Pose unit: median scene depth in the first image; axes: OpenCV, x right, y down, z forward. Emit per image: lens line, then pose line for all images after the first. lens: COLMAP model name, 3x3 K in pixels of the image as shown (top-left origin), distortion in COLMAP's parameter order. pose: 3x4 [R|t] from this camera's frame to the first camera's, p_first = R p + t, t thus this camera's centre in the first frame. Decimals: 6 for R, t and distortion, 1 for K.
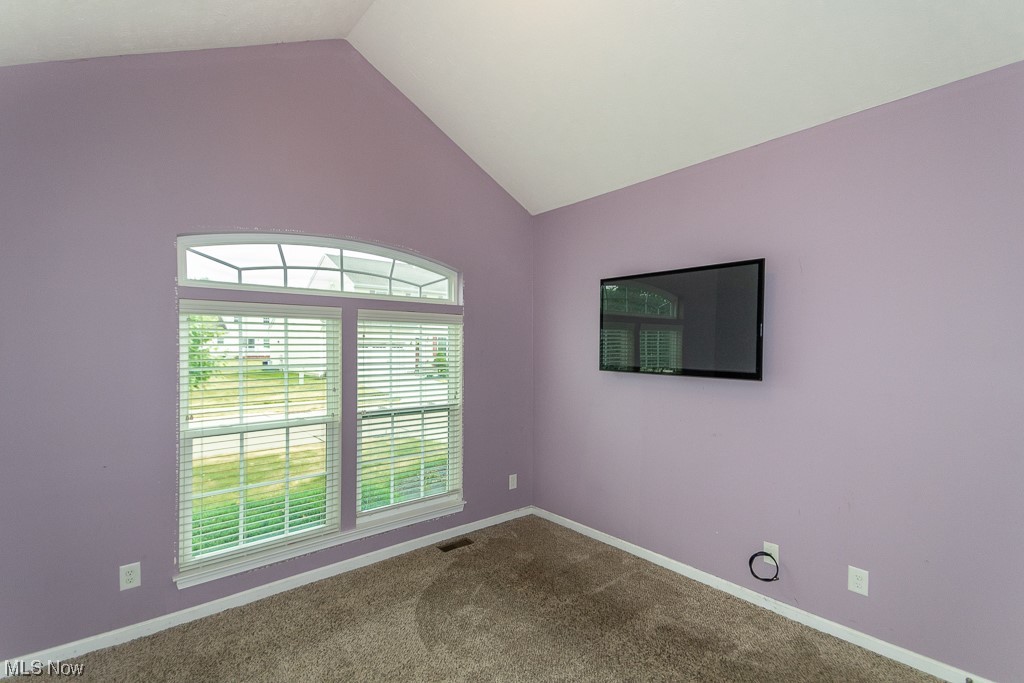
lens RADIAL K [[470.5, 0, 509.5], [0, 470.5, 356.7], [0, 0, 1]] dist [0.031219, -0.000547]
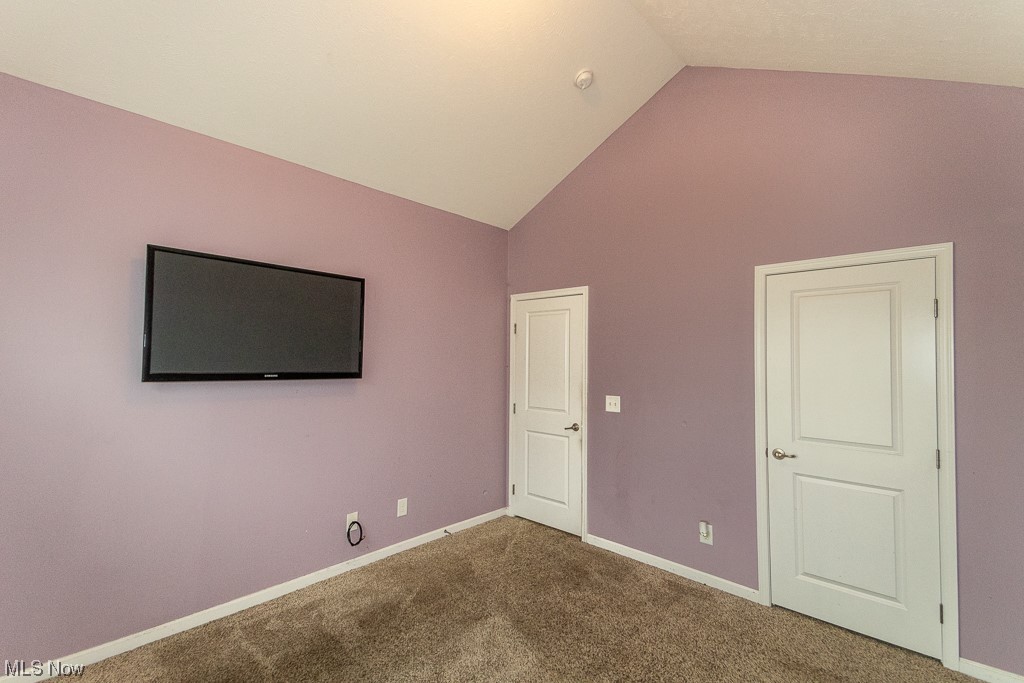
lens RADIAL K [[465.1, 0, 508.1], [0, 465.1, 346.0], [0, 0, 1]] dist [0.028611, -0.000154]
pose [[-0.108787, 0.025433, 0.993740, -1.042184], [0.013608, 0.999617, -0.024094, 0.003410], [-0.993972, 0.010901, -0.109092, 1.130025]]
